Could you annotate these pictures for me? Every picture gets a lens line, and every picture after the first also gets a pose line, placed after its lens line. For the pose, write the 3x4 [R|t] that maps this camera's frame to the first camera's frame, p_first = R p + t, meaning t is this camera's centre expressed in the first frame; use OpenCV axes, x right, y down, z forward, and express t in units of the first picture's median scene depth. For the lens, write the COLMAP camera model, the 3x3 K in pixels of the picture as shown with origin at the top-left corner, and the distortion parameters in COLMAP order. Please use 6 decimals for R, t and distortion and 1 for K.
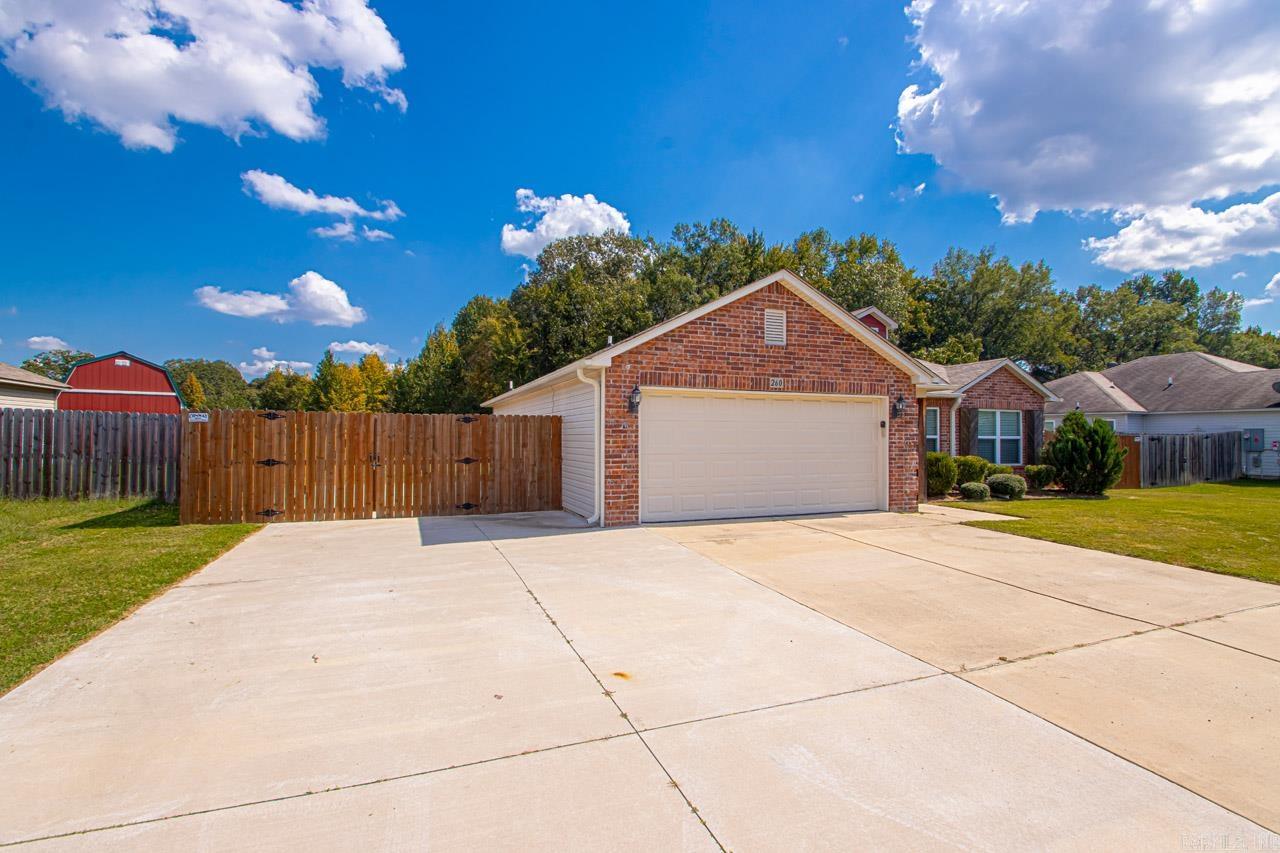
lens RADIAL K [[592.6, 0, 642.2], [0, 592.6, 423.7], [0, 0, 1]] dist [0.014130, -0.008240]
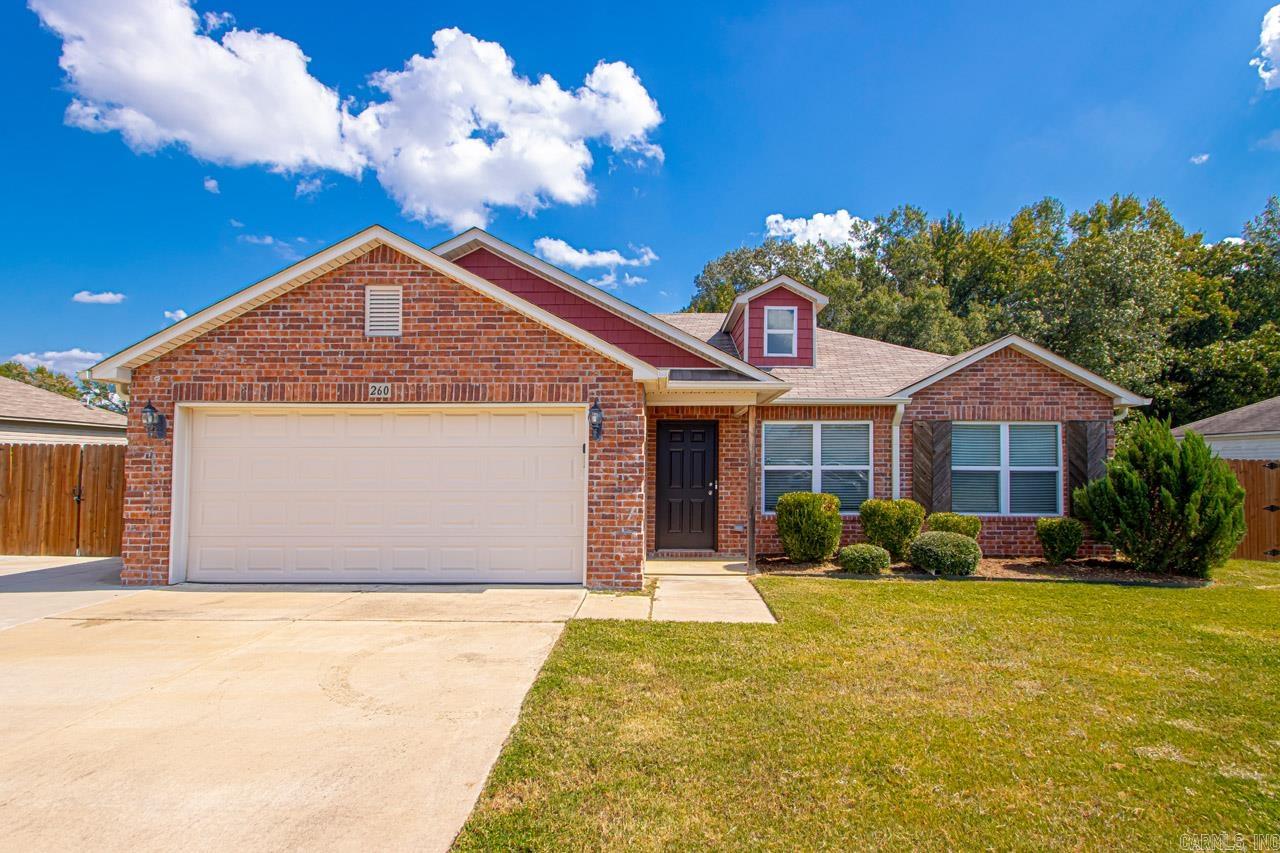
lens RADIAL K [[592.6, 0, 701.6], [0, 592.6, 445.9], [0, 0, 1]] dist [0.014130, -0.008240]
pose [[0.923292, -0.014650, -0.383819, 0.570796], [0.010447, 0.999860, -0.013034, 0.005578], [0.383957, 0.008024, 0.923316, 0.344351]]
